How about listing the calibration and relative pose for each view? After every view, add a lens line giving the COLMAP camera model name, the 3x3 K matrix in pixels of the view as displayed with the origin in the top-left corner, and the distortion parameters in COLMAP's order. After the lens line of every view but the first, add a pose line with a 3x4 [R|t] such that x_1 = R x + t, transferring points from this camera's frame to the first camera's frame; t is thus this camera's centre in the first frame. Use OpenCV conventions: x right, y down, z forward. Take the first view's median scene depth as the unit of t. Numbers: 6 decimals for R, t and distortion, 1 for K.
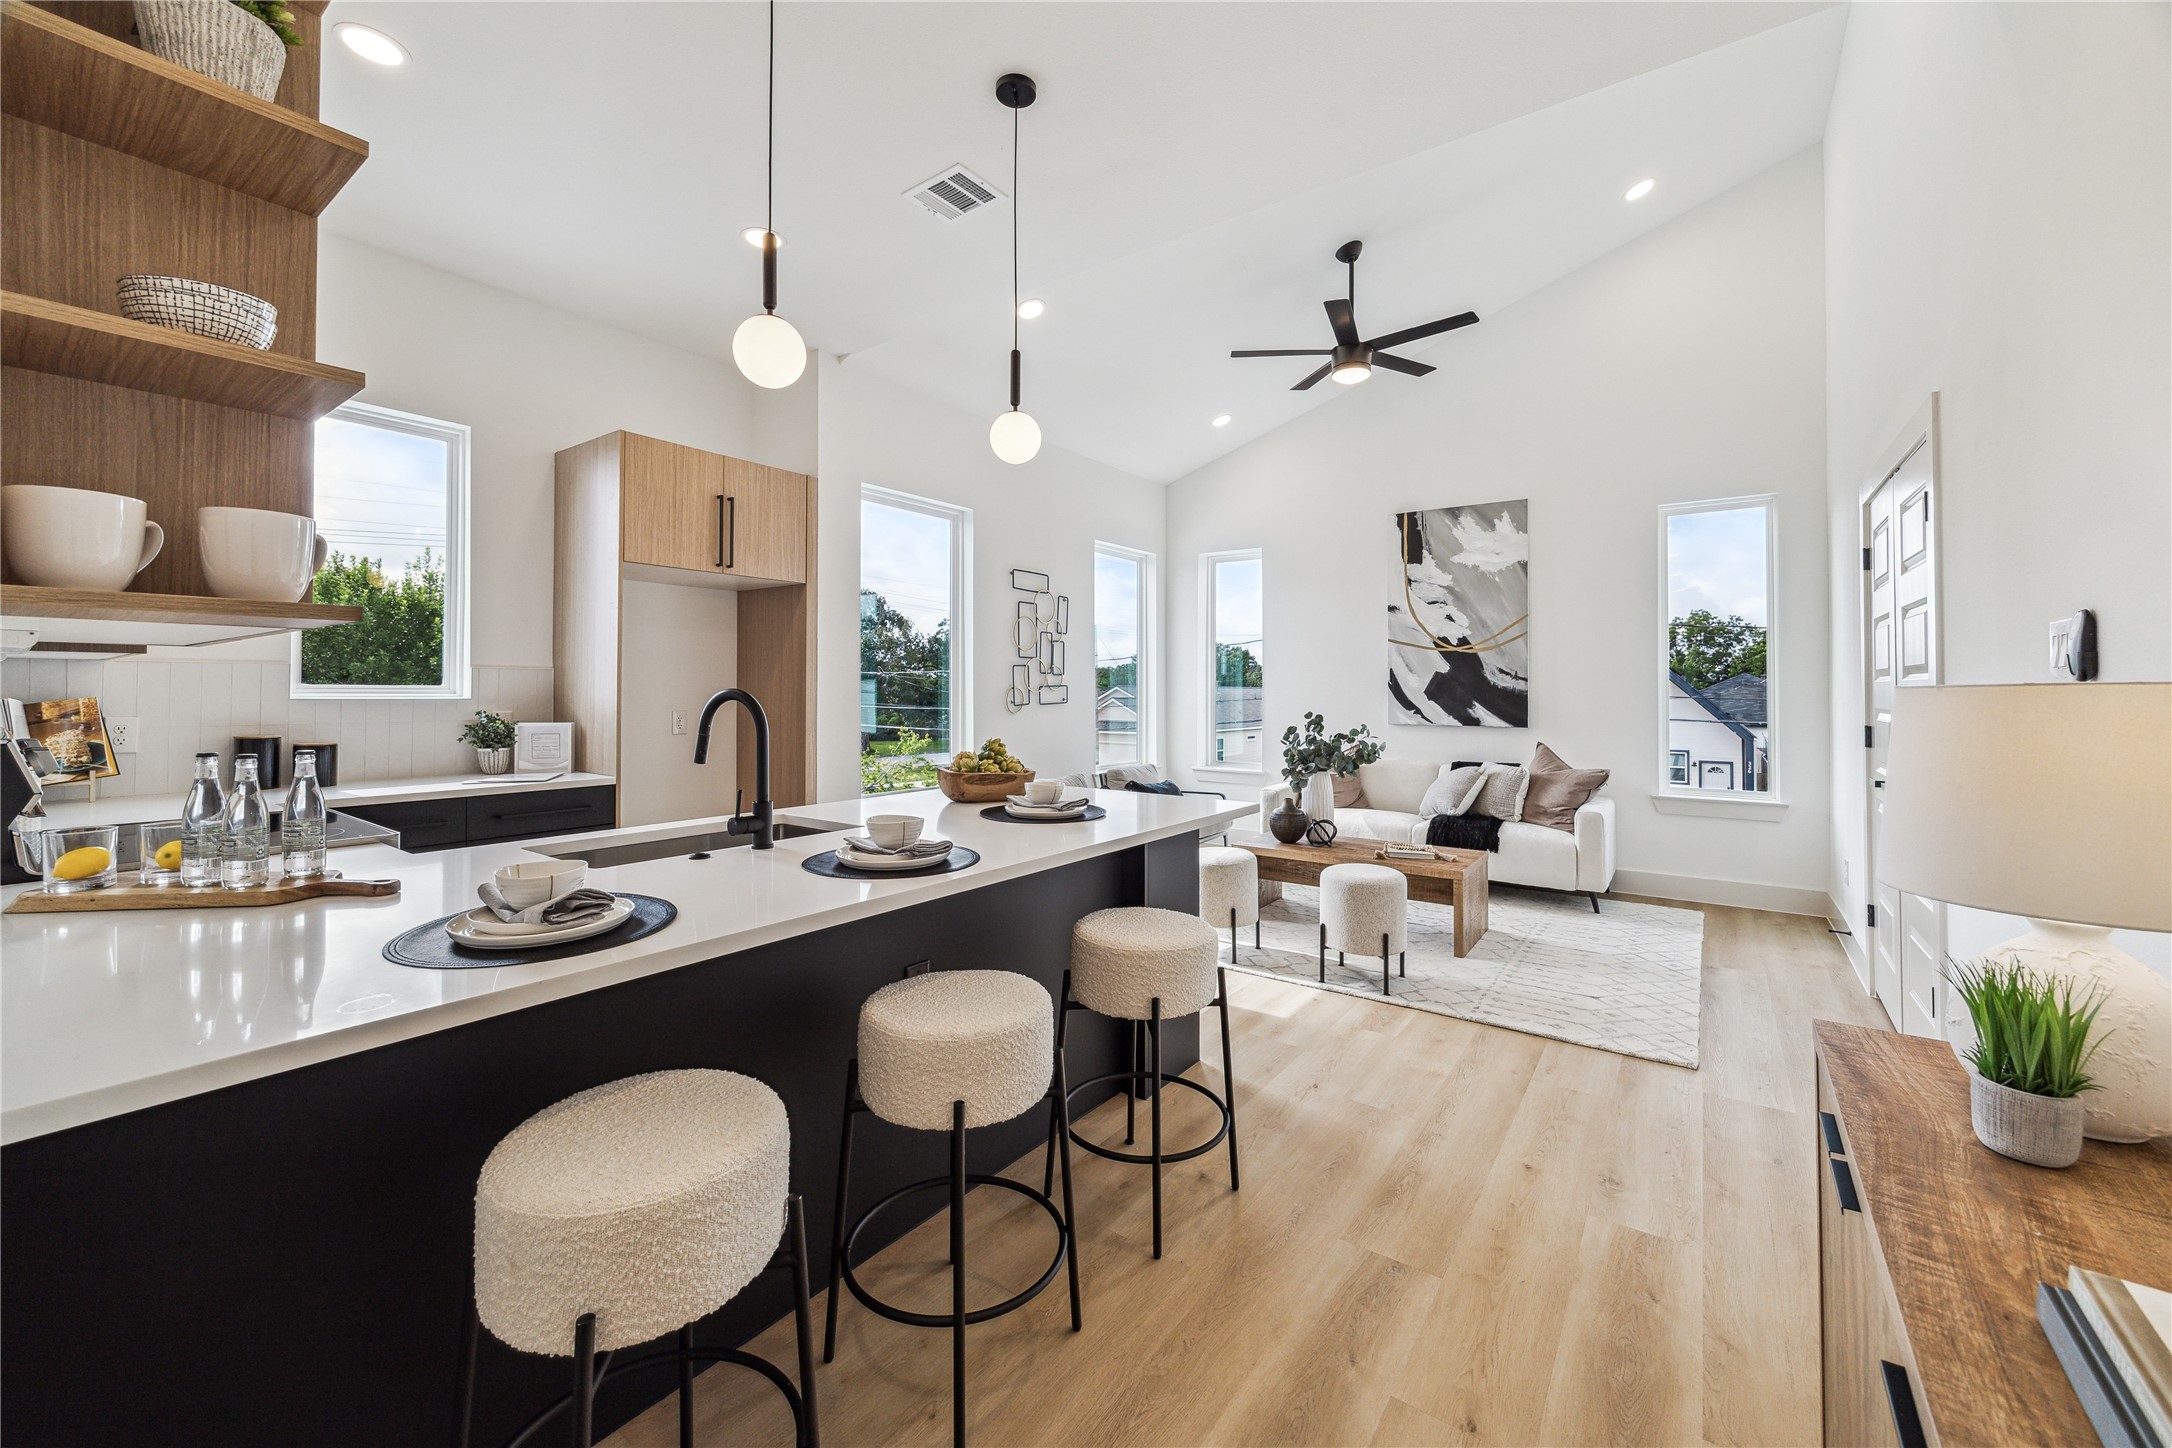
lens RADIAL K [[846.5, 0, 1085.4], [0, 846.5, 676.3], [0, 0, 1]] dist [0.006617, -0.001915]
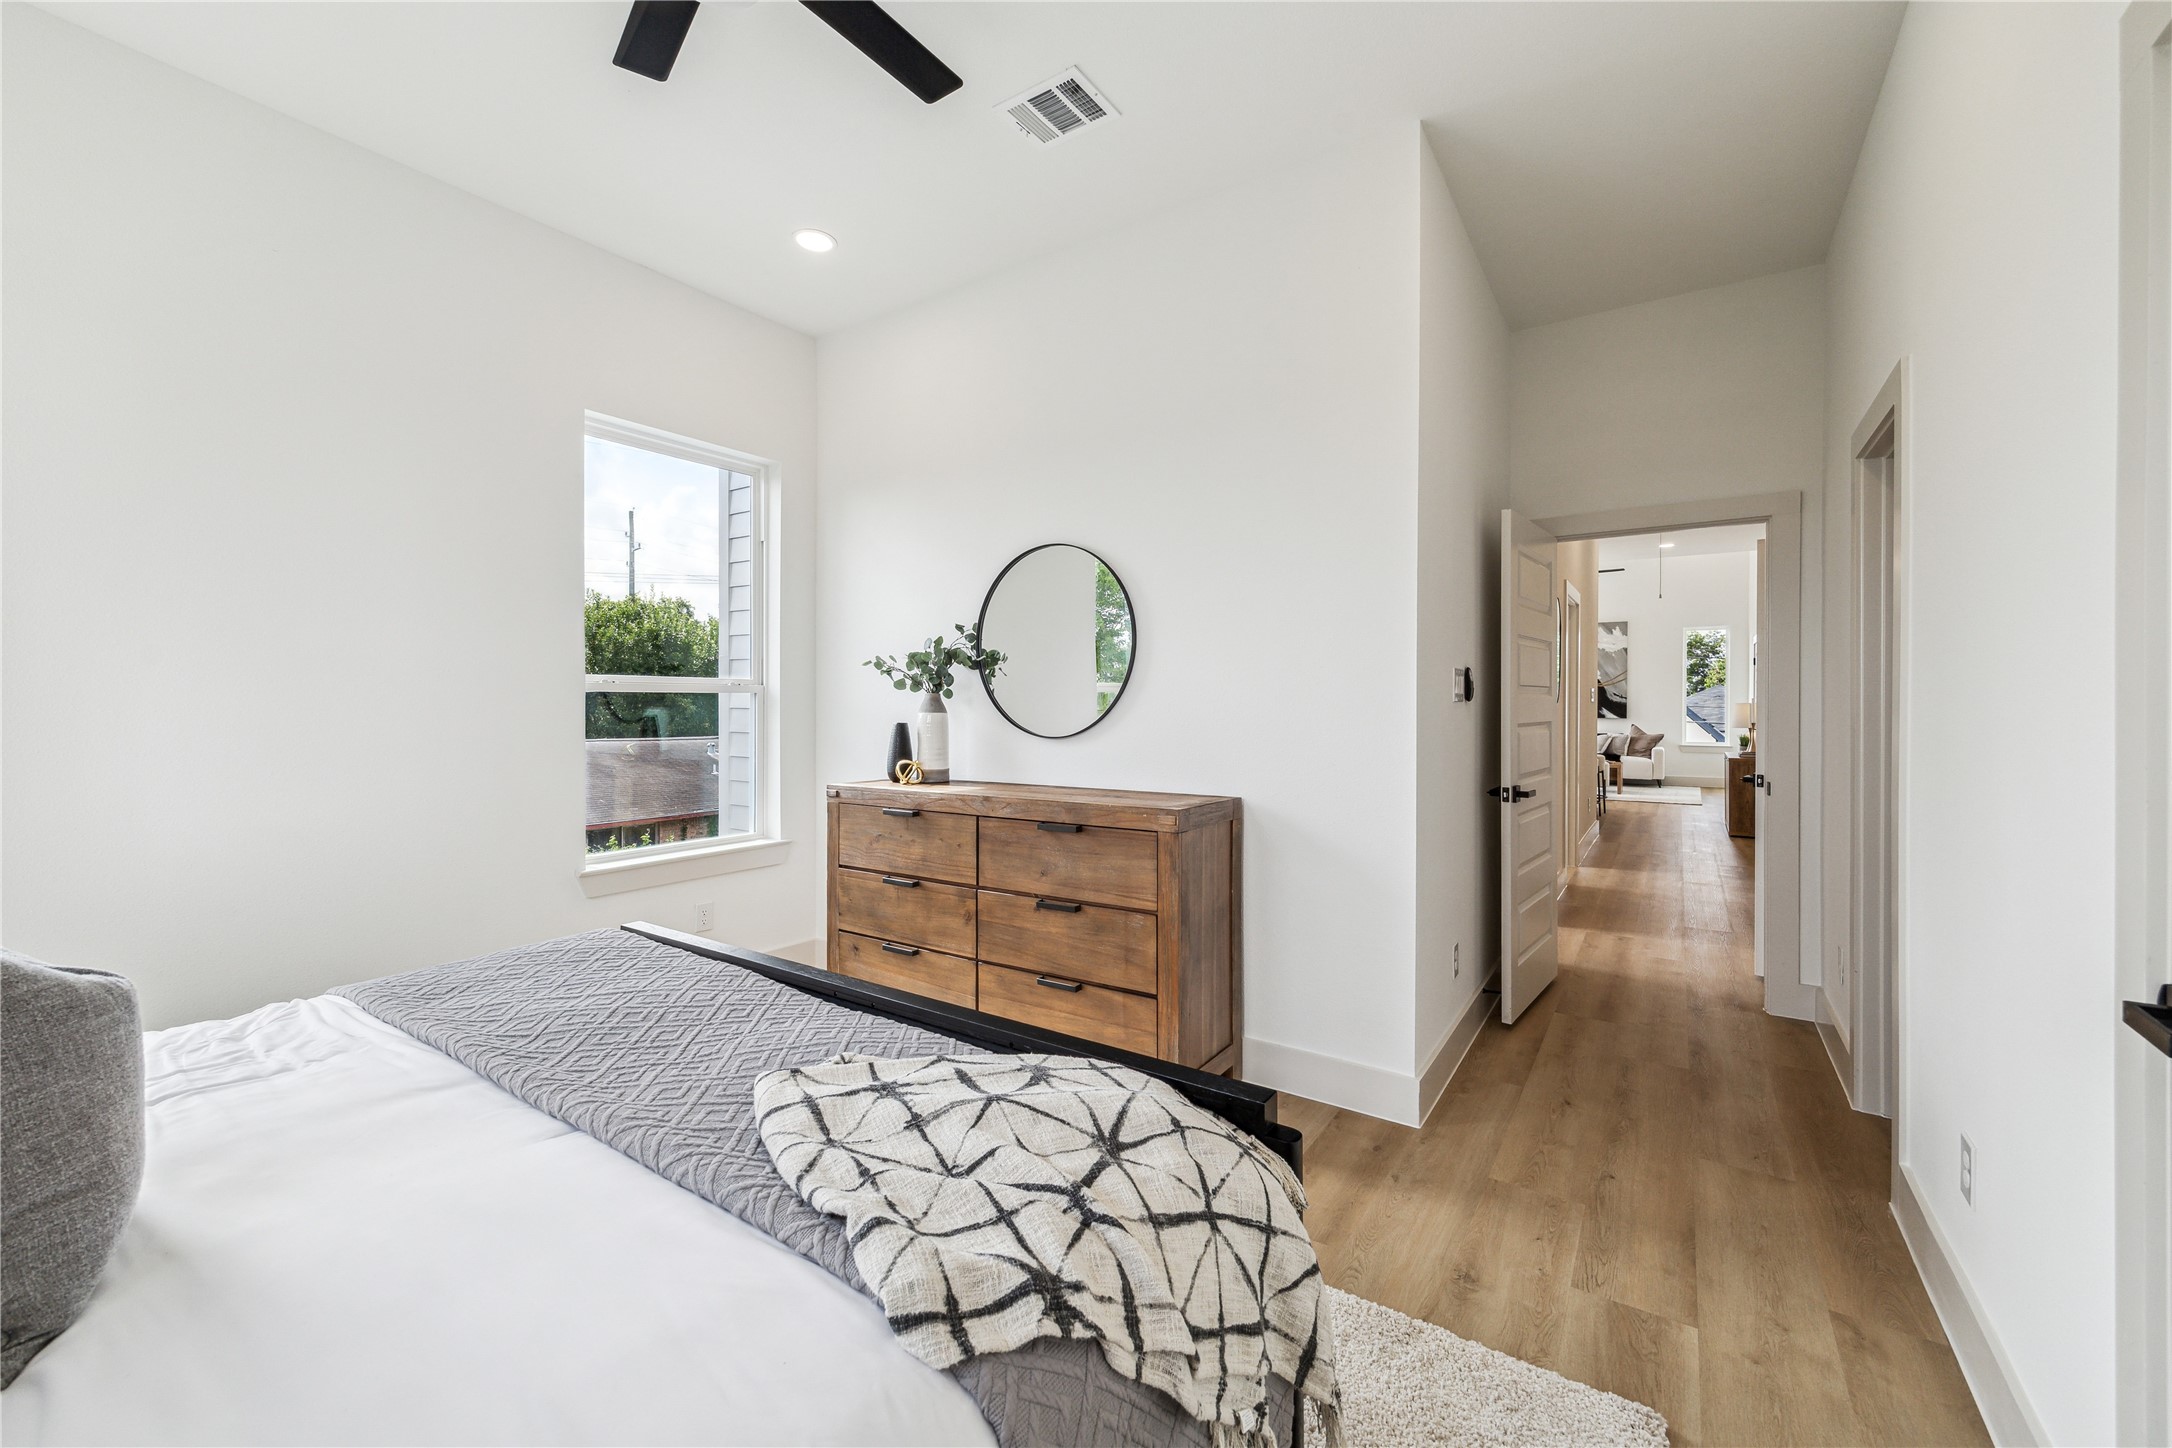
lens RADIAL K [[846.5, 0, 1082.0], [0, 846.5, 705.0], [0, 0, 1]] dist [0.006617, -0.001915]
pose [[0.999845, -0.007489, 0.015948, -1.035134], [0.007085, 0.999657, 0.025226, -0.046846], [-0.016131, -0.025109, 0.999555, -1.340801]]
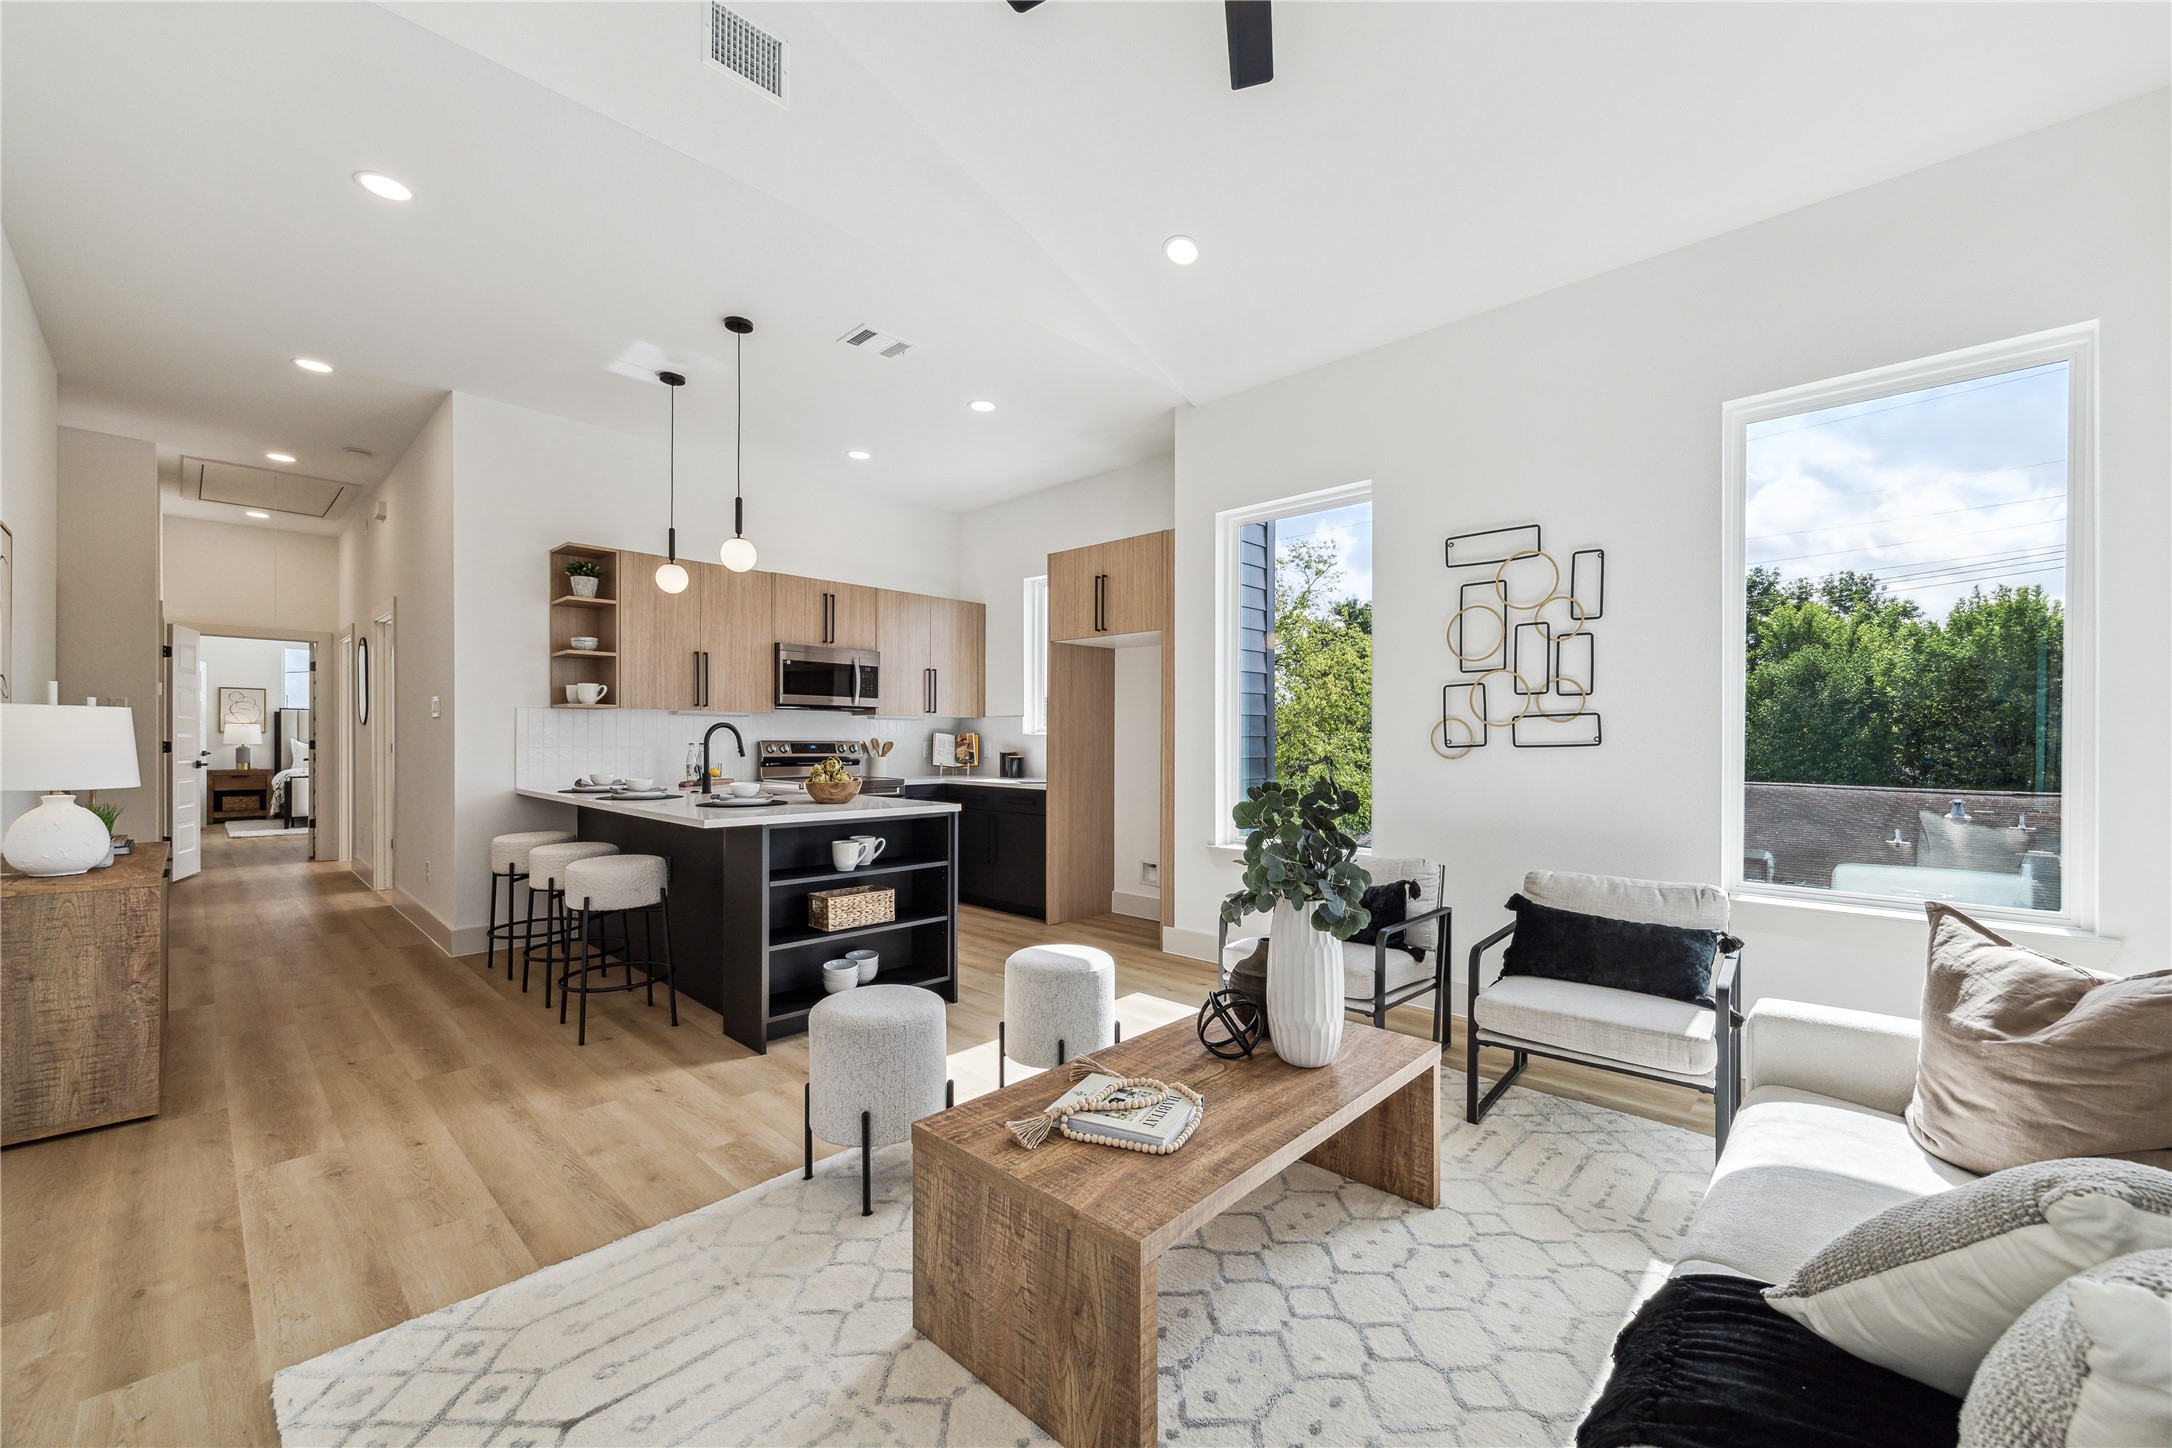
lens RADIAL K [[846.5, 0, 1076.4], [0, 846.5, 743.0], [0, 0, 1]] dist [0.006617, -0.001915]
pose [[-0.130227, 0.000855, -0.991484, 0.599853], [0.012006, 0.999928, -0.000714, 0.028389], [0.991411, -0.011996, -0.130228, 0.797119]]
